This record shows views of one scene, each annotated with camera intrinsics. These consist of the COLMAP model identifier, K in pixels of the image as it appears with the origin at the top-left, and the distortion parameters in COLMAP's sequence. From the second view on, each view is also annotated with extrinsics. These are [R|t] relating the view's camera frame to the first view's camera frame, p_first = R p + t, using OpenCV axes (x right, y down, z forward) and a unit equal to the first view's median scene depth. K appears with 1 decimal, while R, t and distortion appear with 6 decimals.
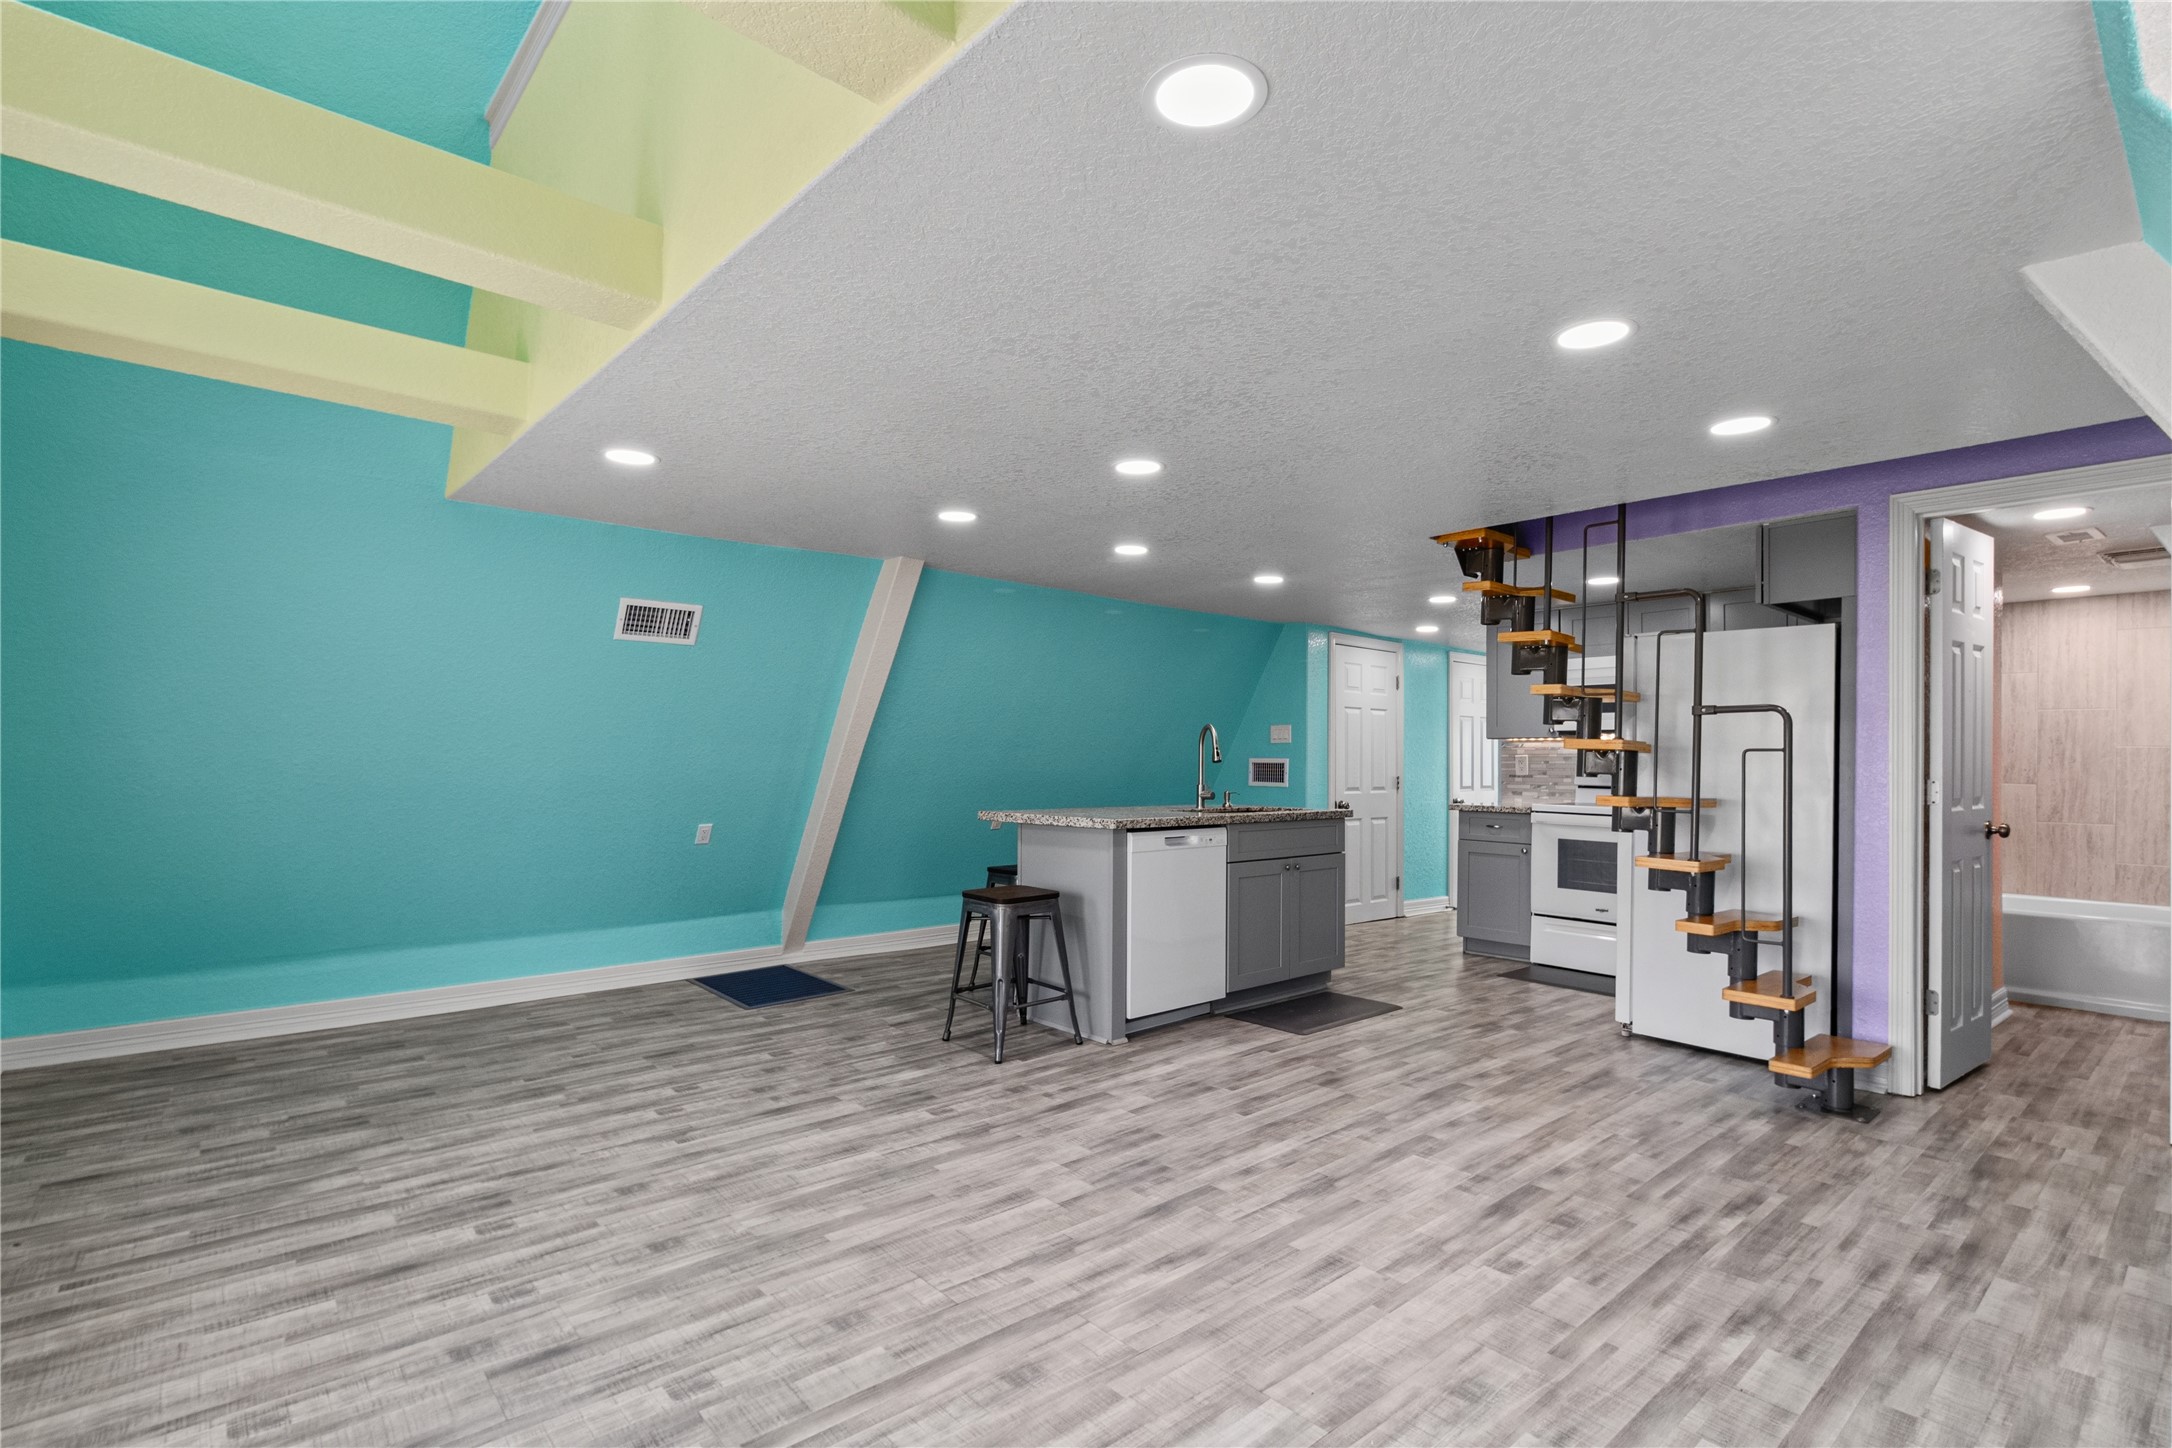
lens RADIAL K [[1007.2, 0, 1082.9], [0, 1007.2, 742.6], [0, 0, 1]] dist [-0.004986, -0.000264]
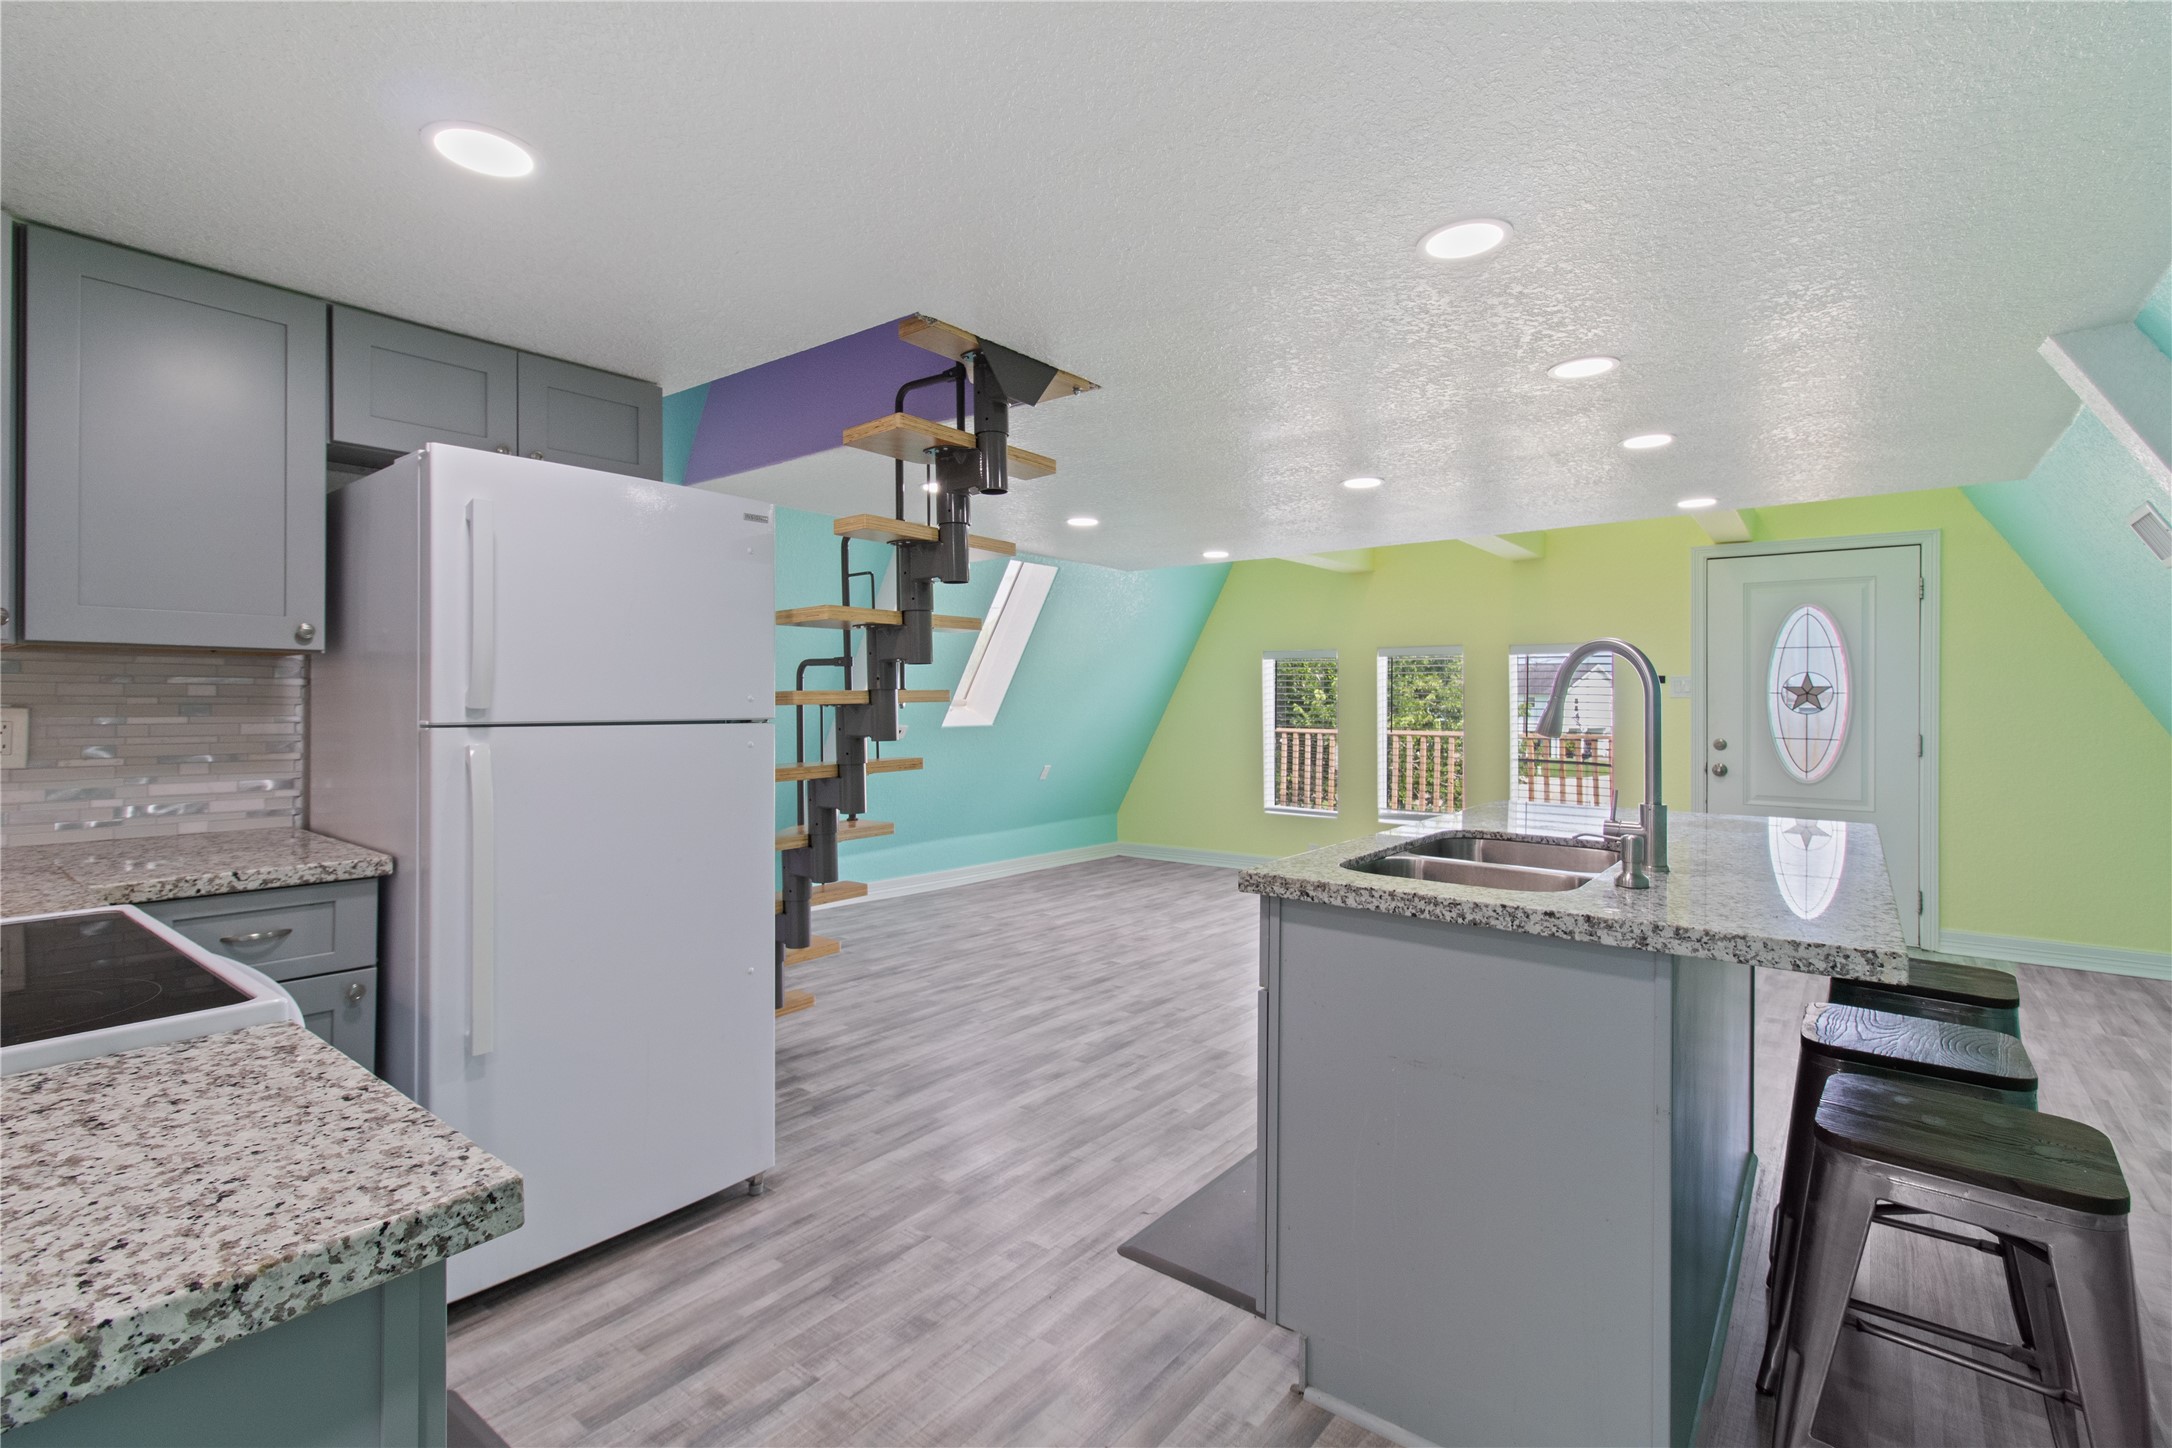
lens RADIAL K [[1007.2, 0, 1081.4], [0, 1007.2, 714.5], [0, 0, 1]] dist [-0.004986, -0.000264]
pose [[-0.981344, -0.014799, -0.191688, 0.462168], [-0.013460, 0.999875, -0.008283, 0.018155], [0.191786, -0.005548, -0.981421, 1.575561]]
